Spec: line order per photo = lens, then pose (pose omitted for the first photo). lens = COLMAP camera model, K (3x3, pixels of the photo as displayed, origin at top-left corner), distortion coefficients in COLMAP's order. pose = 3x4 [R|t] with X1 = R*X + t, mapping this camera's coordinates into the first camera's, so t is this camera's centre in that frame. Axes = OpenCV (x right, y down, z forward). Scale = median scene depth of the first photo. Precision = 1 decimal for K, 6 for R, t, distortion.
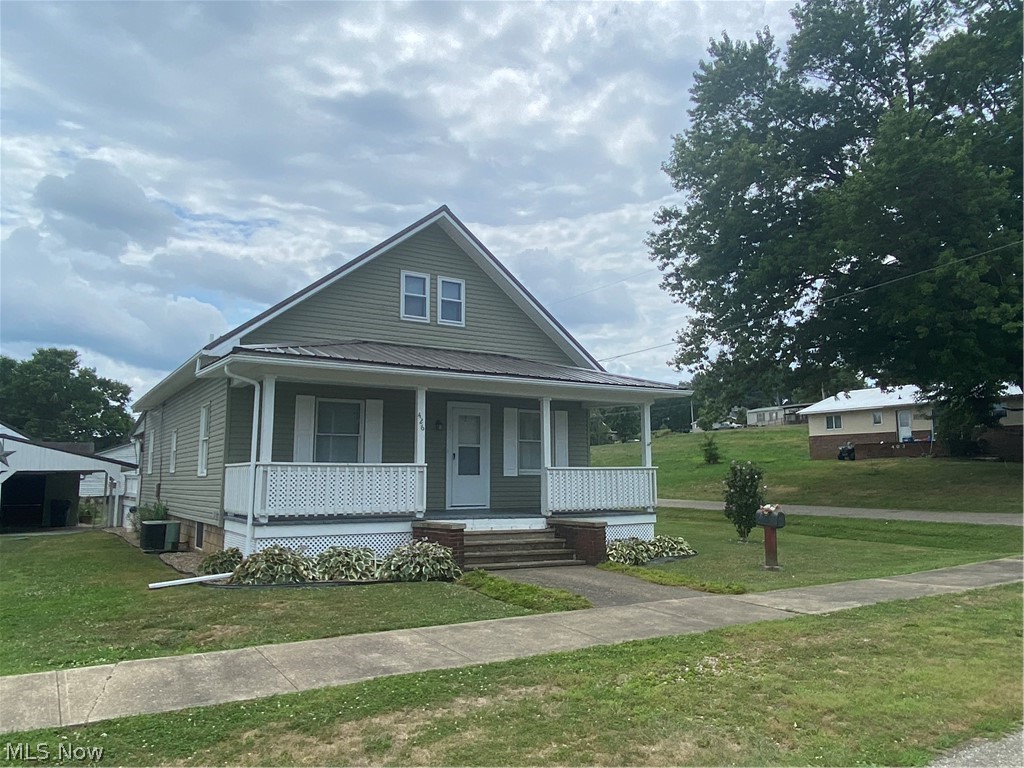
lens RADIAL K [[775.6, 0, 512.0], [0, 775.6, 384.0], [0, 0, 1]] dist [0.008947, 0.002330]
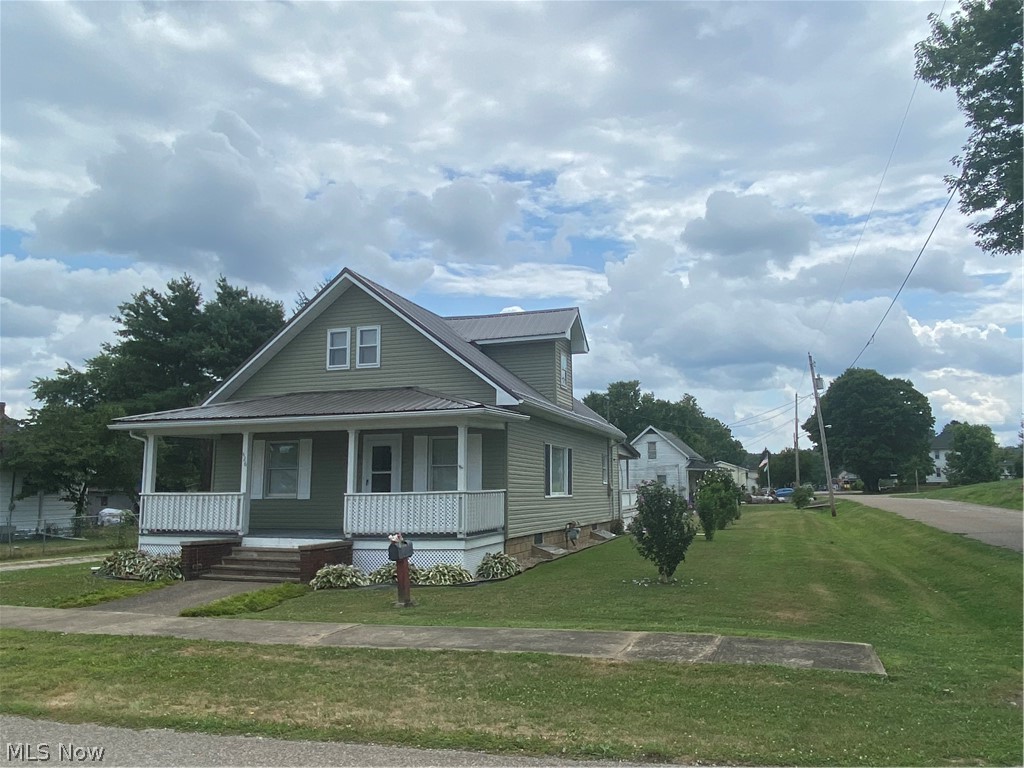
lens RADIAL K [[775.6, 0, 512.0], [0, 775.6, 384.0], [0, 0, 1]] dist [0.008947, 0.002330]
pose [[0.641139, -0.107296, -0.759887, 0.921661], [0.102046, 0.993304, -0.054155, 0.032099], [0.760609, -0.042822, 0.647796, 0.414656]]
